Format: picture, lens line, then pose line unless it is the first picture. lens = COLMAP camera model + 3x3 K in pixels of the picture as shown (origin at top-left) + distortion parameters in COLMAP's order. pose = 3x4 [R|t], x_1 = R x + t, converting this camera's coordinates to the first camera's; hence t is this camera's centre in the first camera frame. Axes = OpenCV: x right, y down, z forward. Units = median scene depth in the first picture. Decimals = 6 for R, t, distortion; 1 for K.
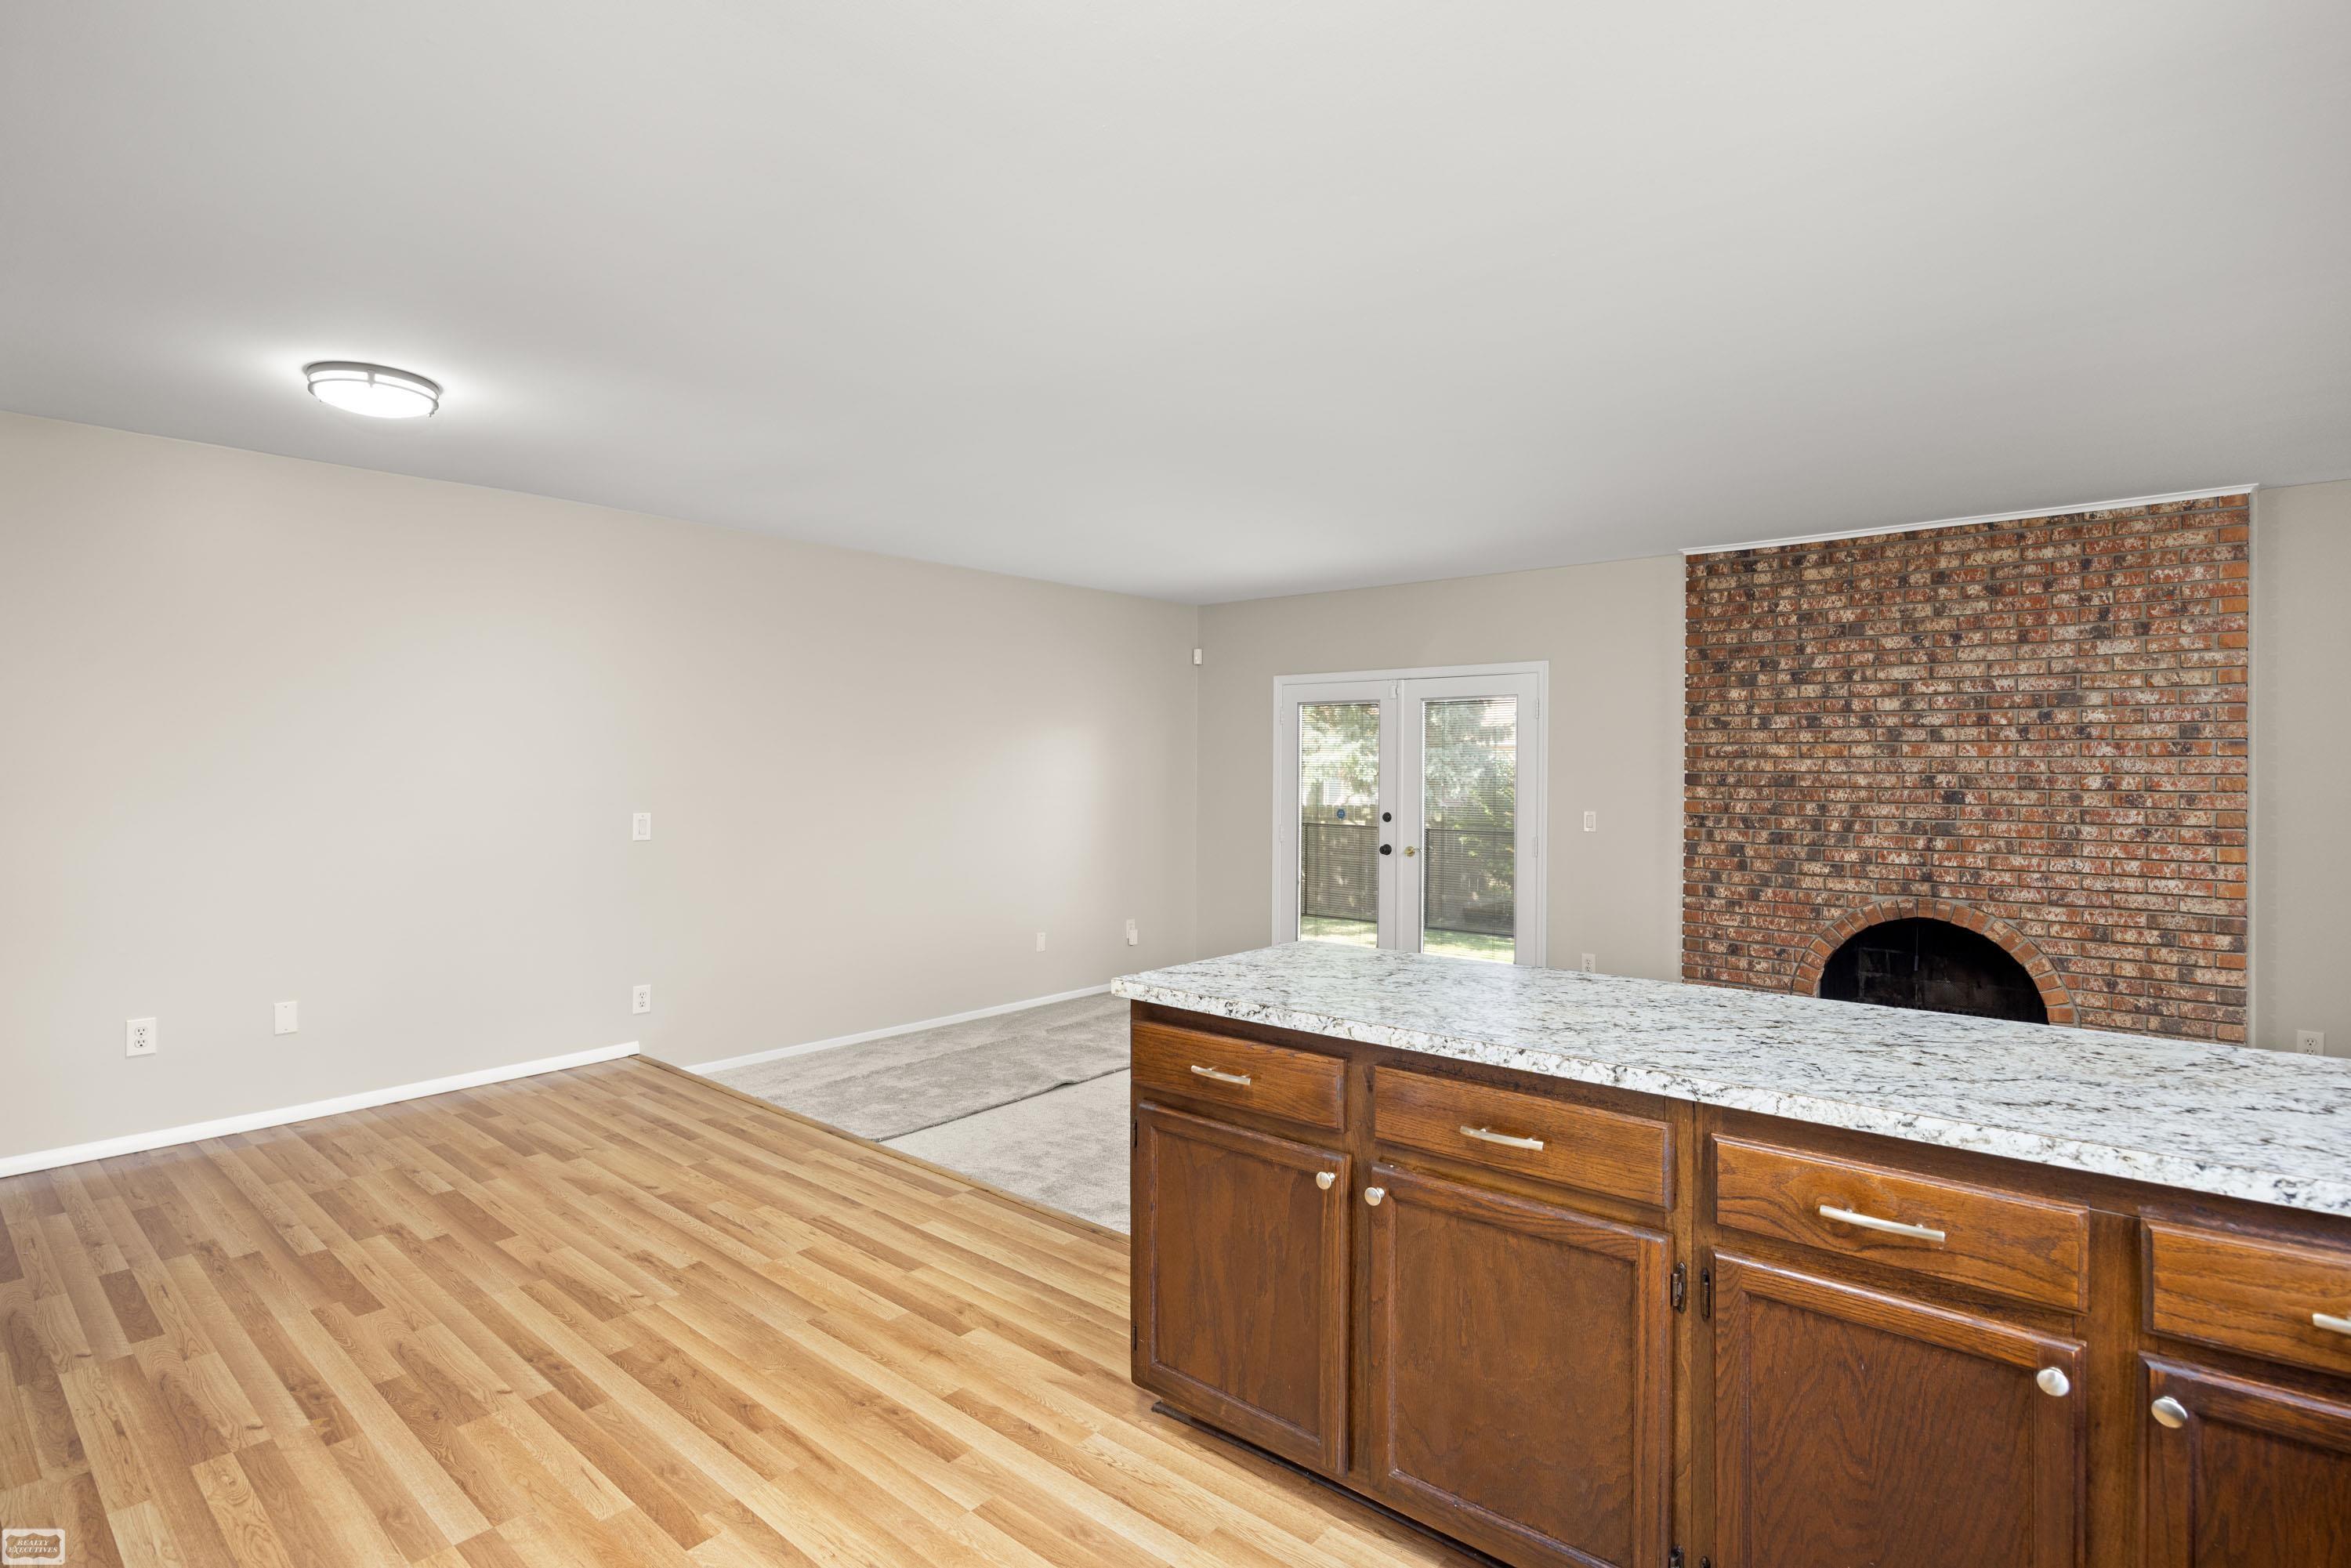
lens RADIAL K [[1194.6, 0, 1185.3], [0, 1194.6, 768.6], [0, 0, 1]] dist [-0.011495, 0.000458]
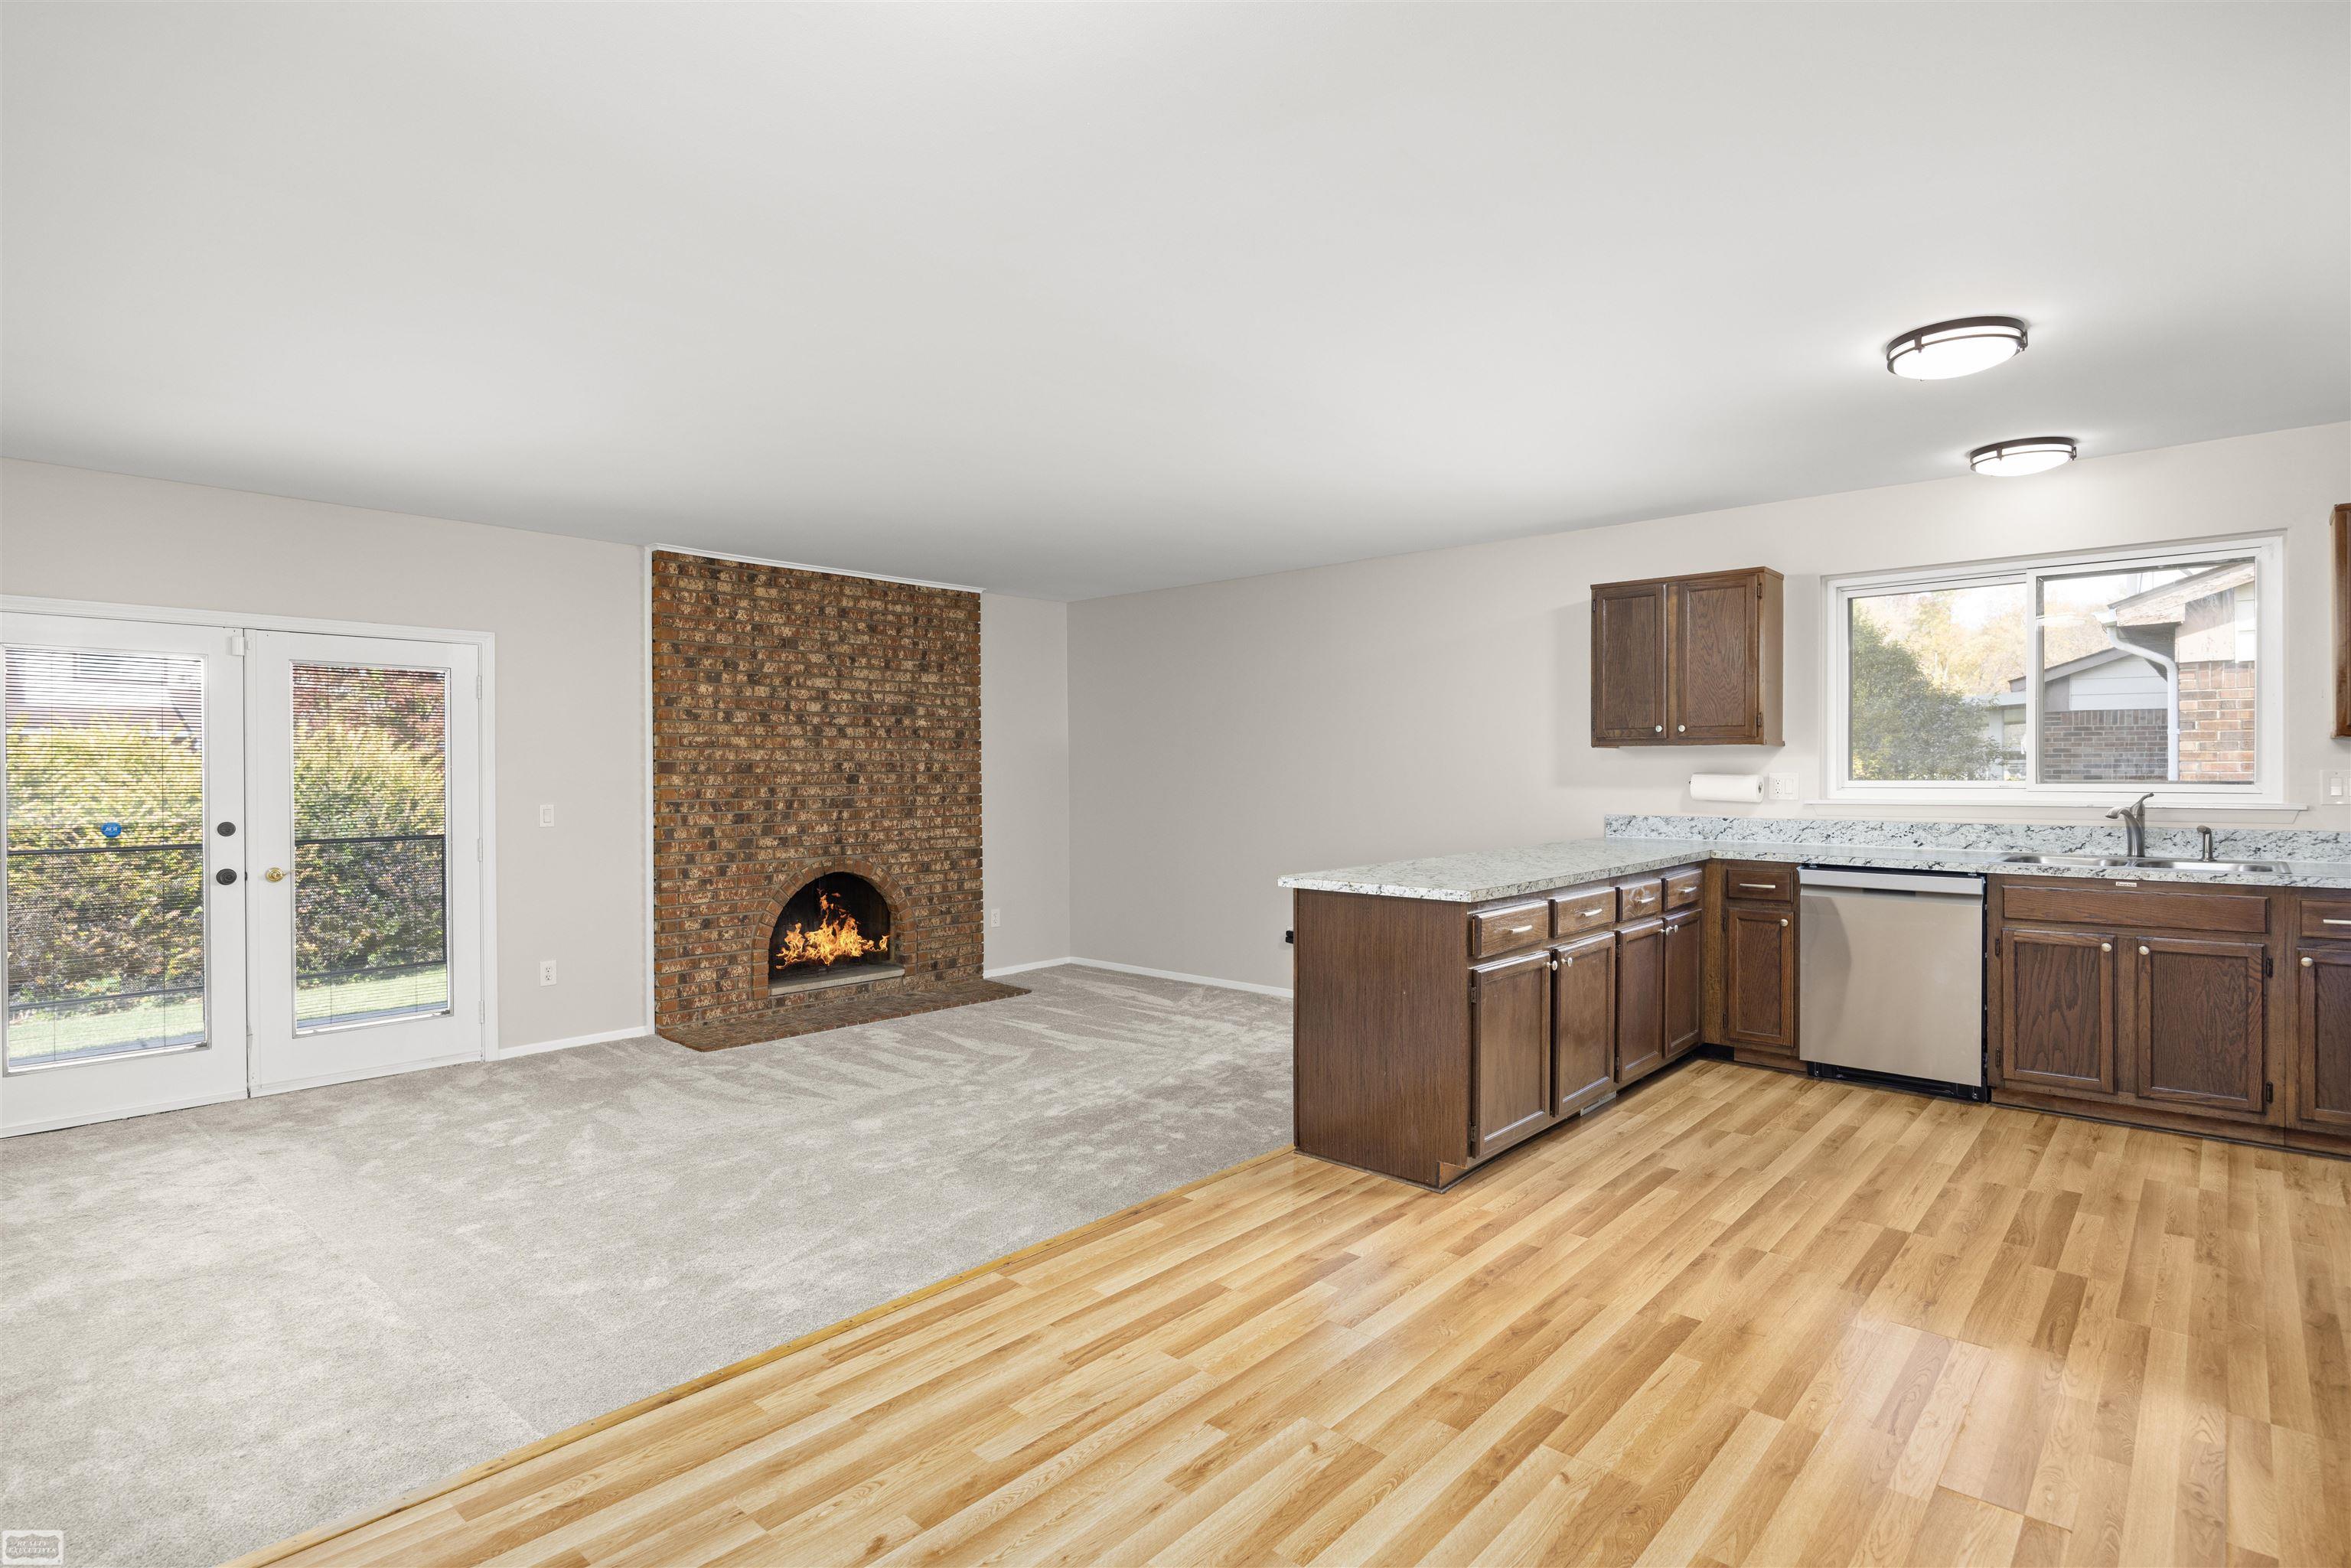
lens RADIAL K [[1194.6, 0, 1185.3], [0, 1194.6, 779.6], [0, 0, 1]] dist [-0.011495, 0.000458]
pose [[-0.002132, -0.011936, 0.999926, -0.726951], [0.006073, 0.999910, 0.011949, 0.011111], [-0.999979, 0.006098, -0.002059, 0.655174]]
